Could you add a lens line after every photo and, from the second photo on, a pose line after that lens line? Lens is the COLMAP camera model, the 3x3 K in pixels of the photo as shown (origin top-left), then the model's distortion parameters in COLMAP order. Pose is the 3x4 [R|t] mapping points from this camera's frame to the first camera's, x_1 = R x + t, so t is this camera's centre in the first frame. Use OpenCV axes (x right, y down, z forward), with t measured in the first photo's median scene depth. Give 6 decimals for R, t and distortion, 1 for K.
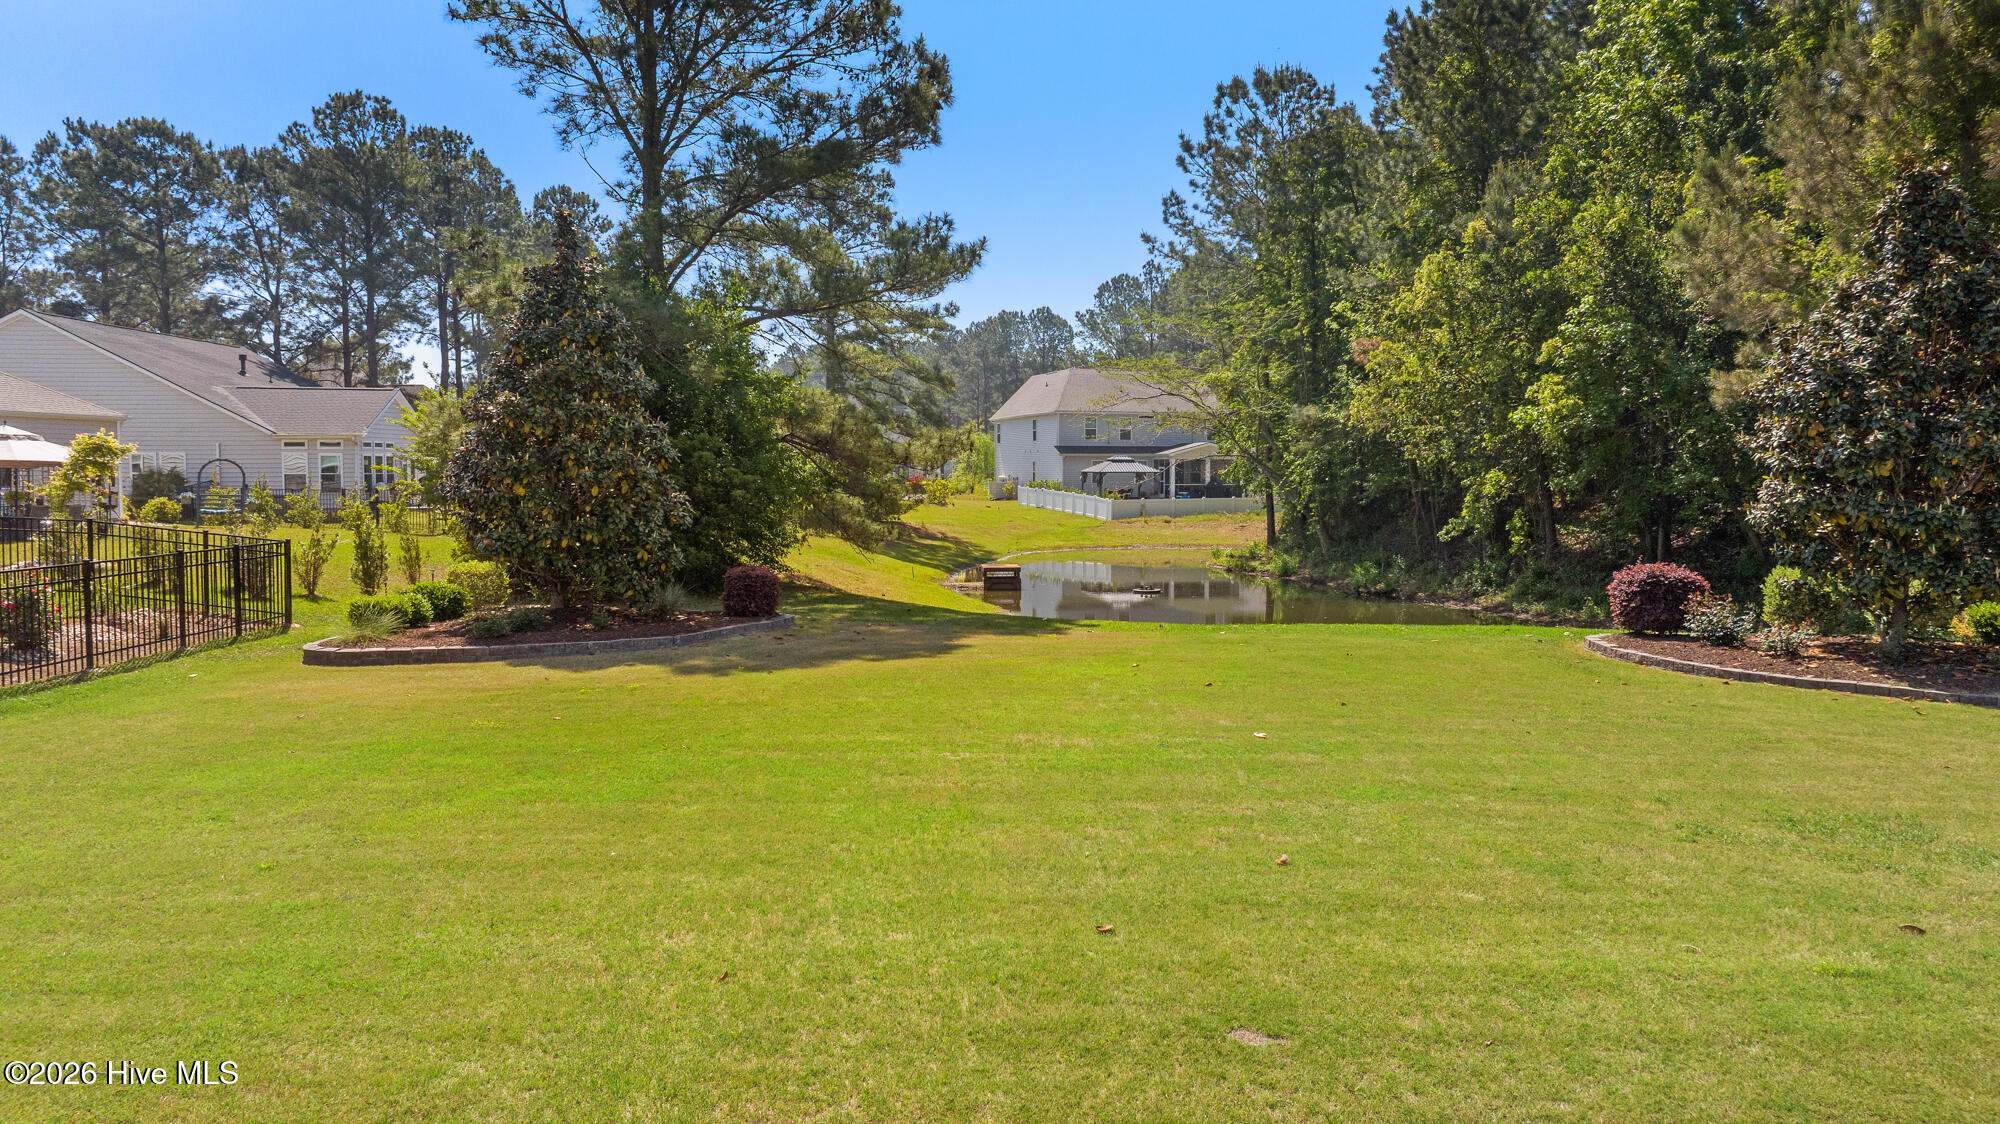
lens RADIAL K [[1417.5, 0, 1008.9], [0, 1417.5, 565.5], [0, 0, 1]] dist [-0.005228, -0.001187]
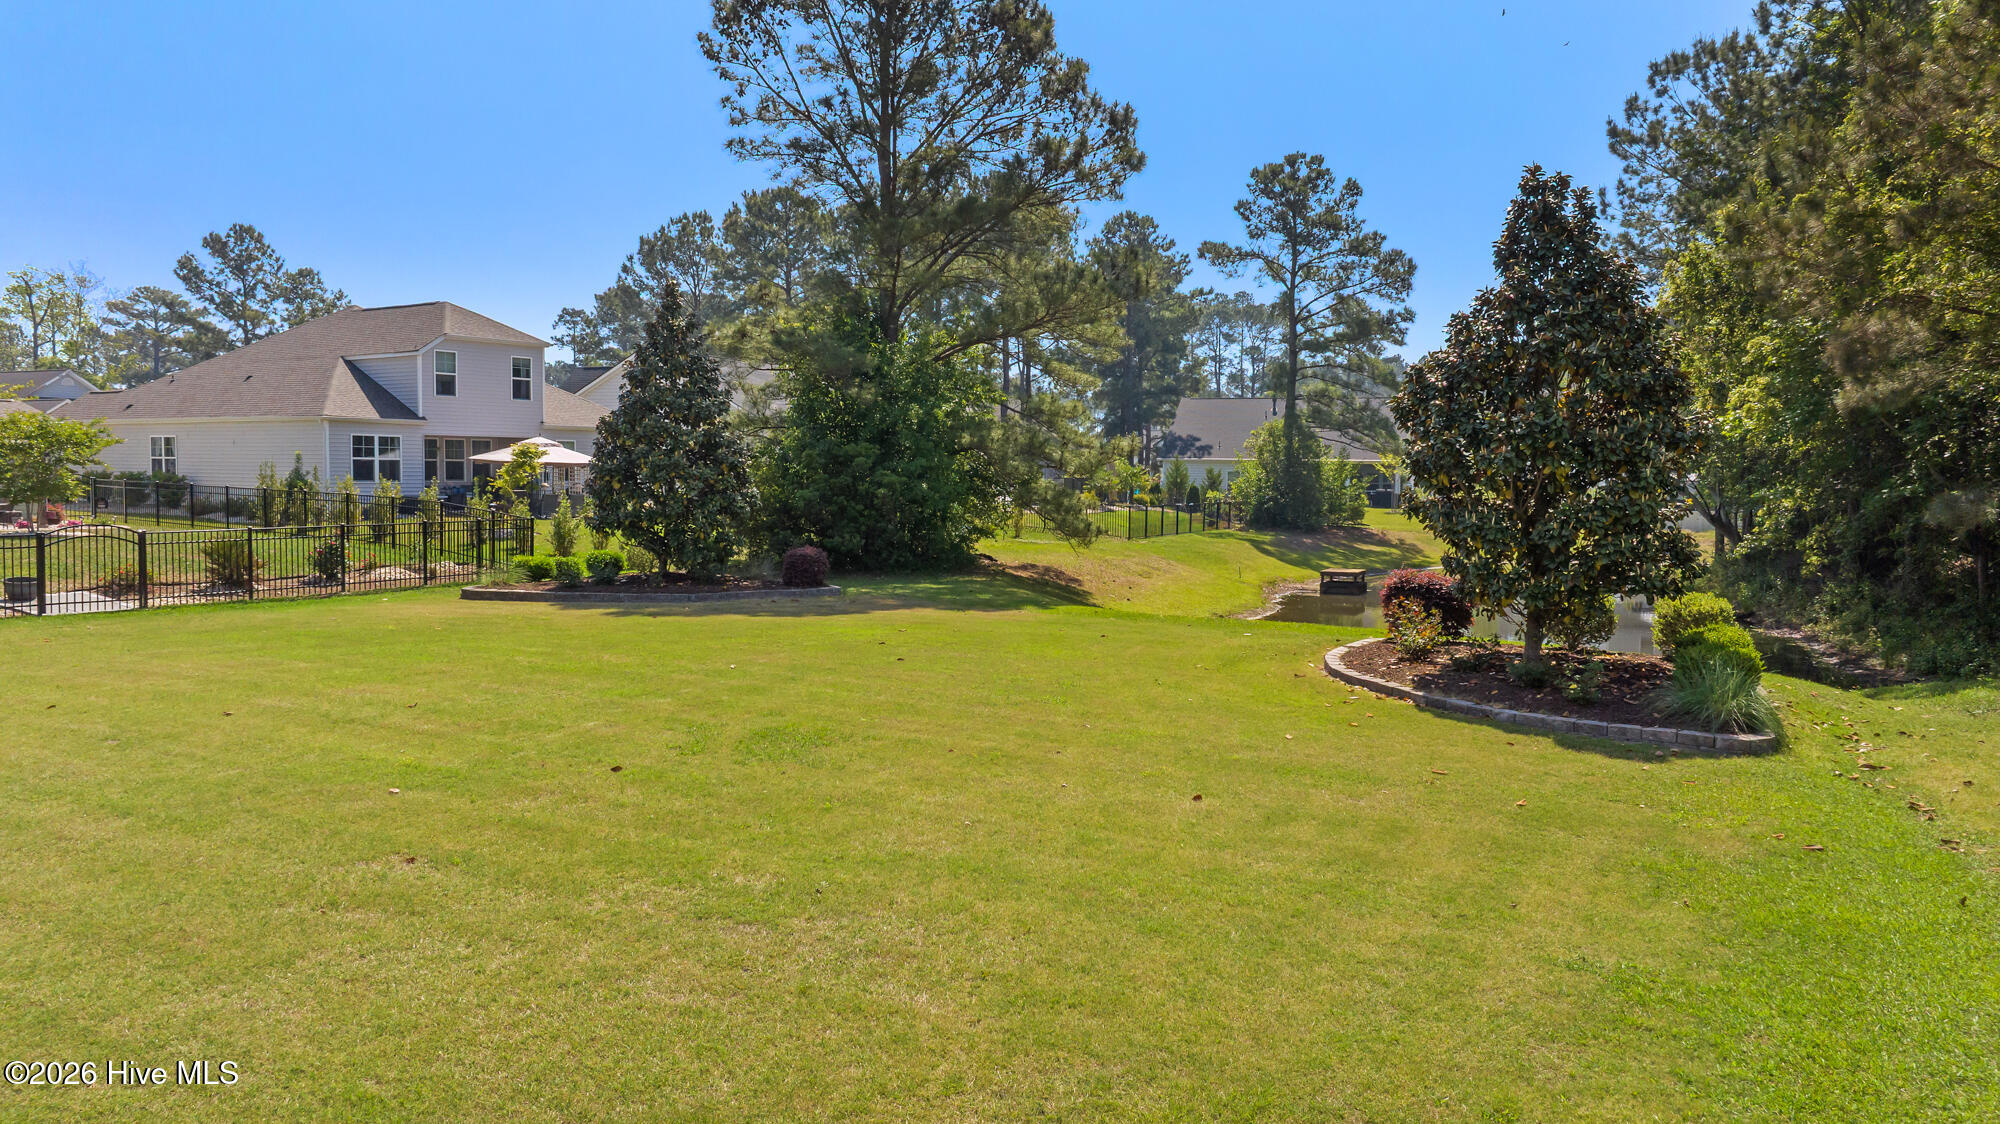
lens RADIAL K [[1465.7, 0, 1000.0], [0, 1465.7, 562.0], [0, 0, 1]] dist [-0.050754, -0.000043]
pose [[0.869538, 0.037561, -0.492436, 0.250586], [-0.041518, 0.999134, 0.002899, 0.001022], [0.492118, 0.017924, 0.870344, -0.022149]]
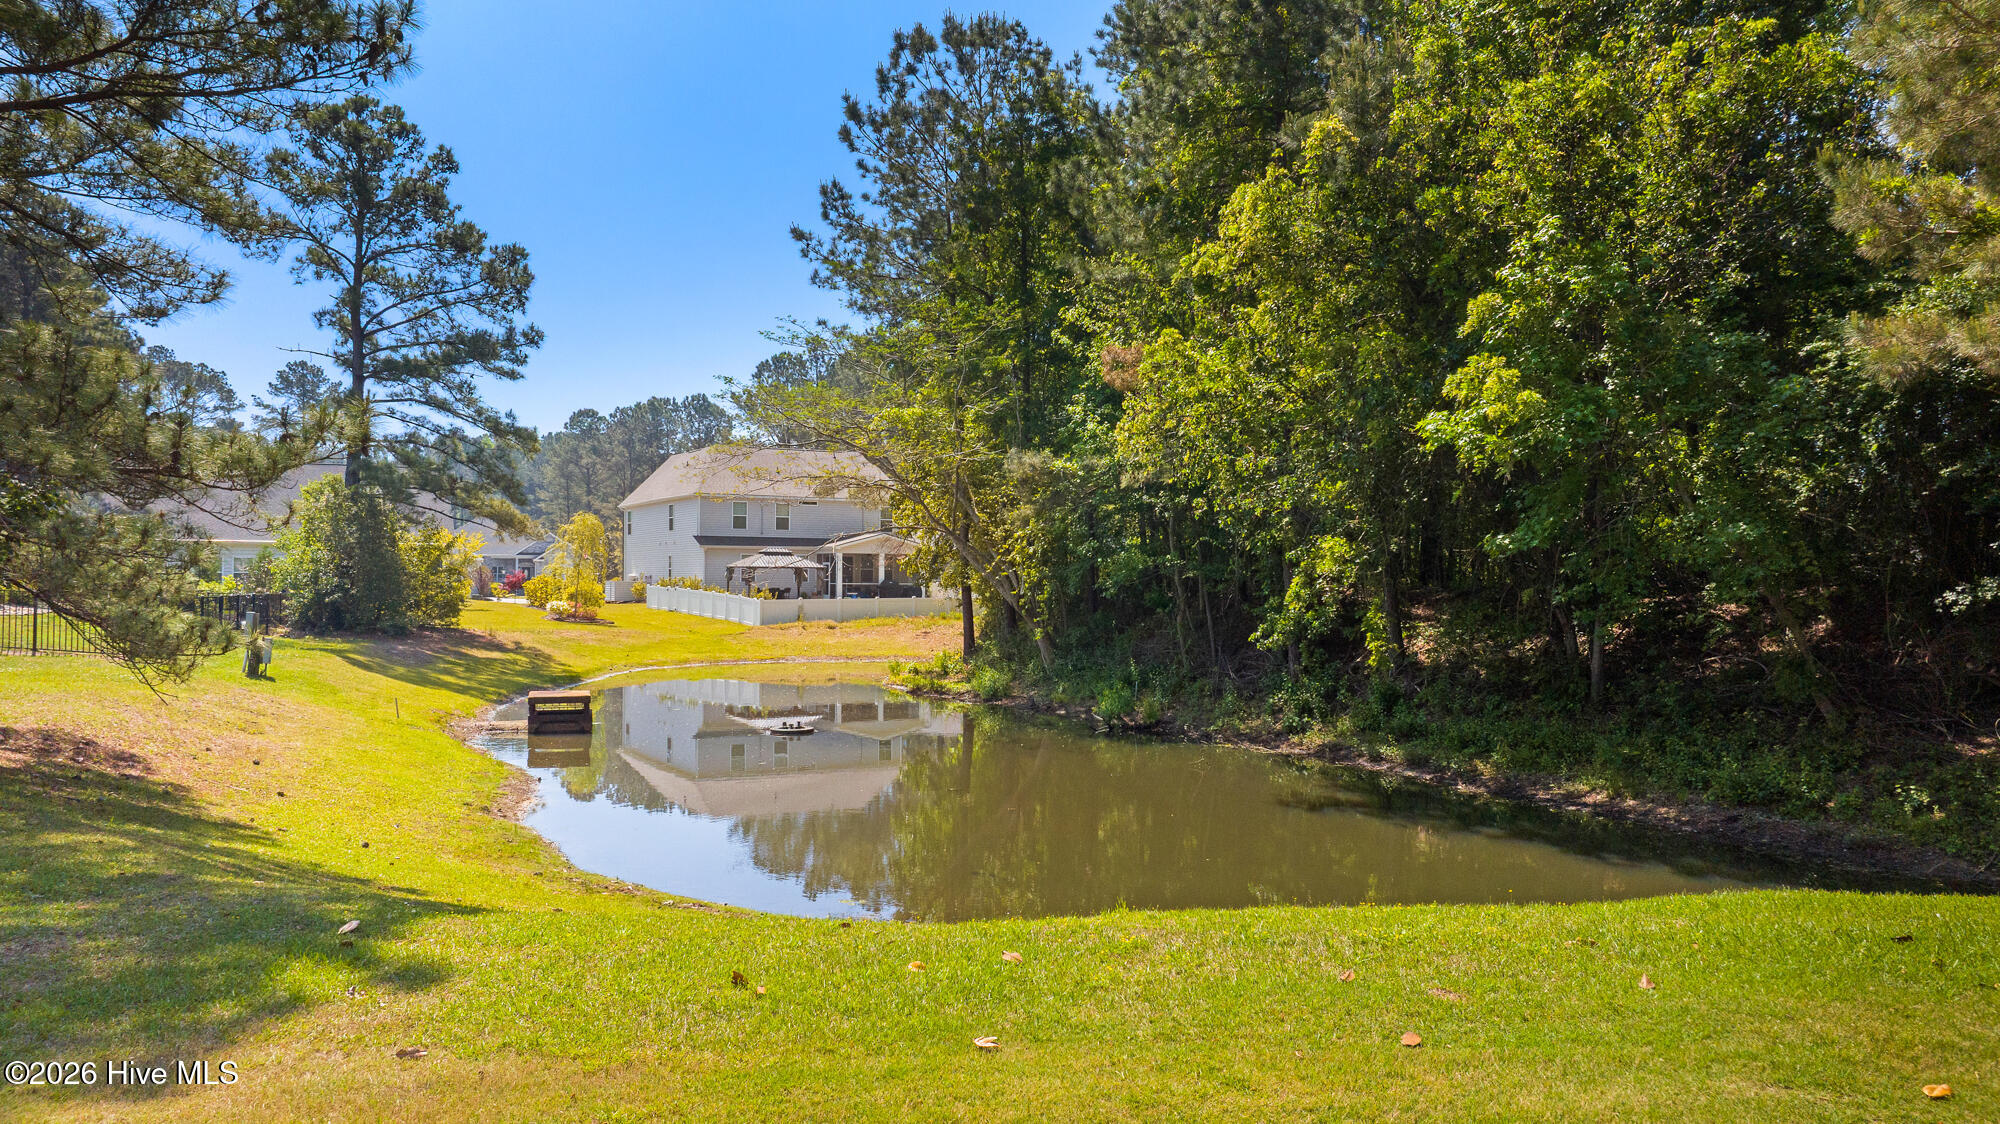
lens RADIAL K [[1402.9, 0, 1000.0], [0, 1402.9, 562.0], [0, 0, 1]] dist [-0.038260, -0.001341]
pose [[0.974758, 0.005811, 0.223187, 0.039512], [0.012326, 0.996736, -0.079782, -0.005320], [-0.222923, 0.080519, 0.971505, 0.298933]]
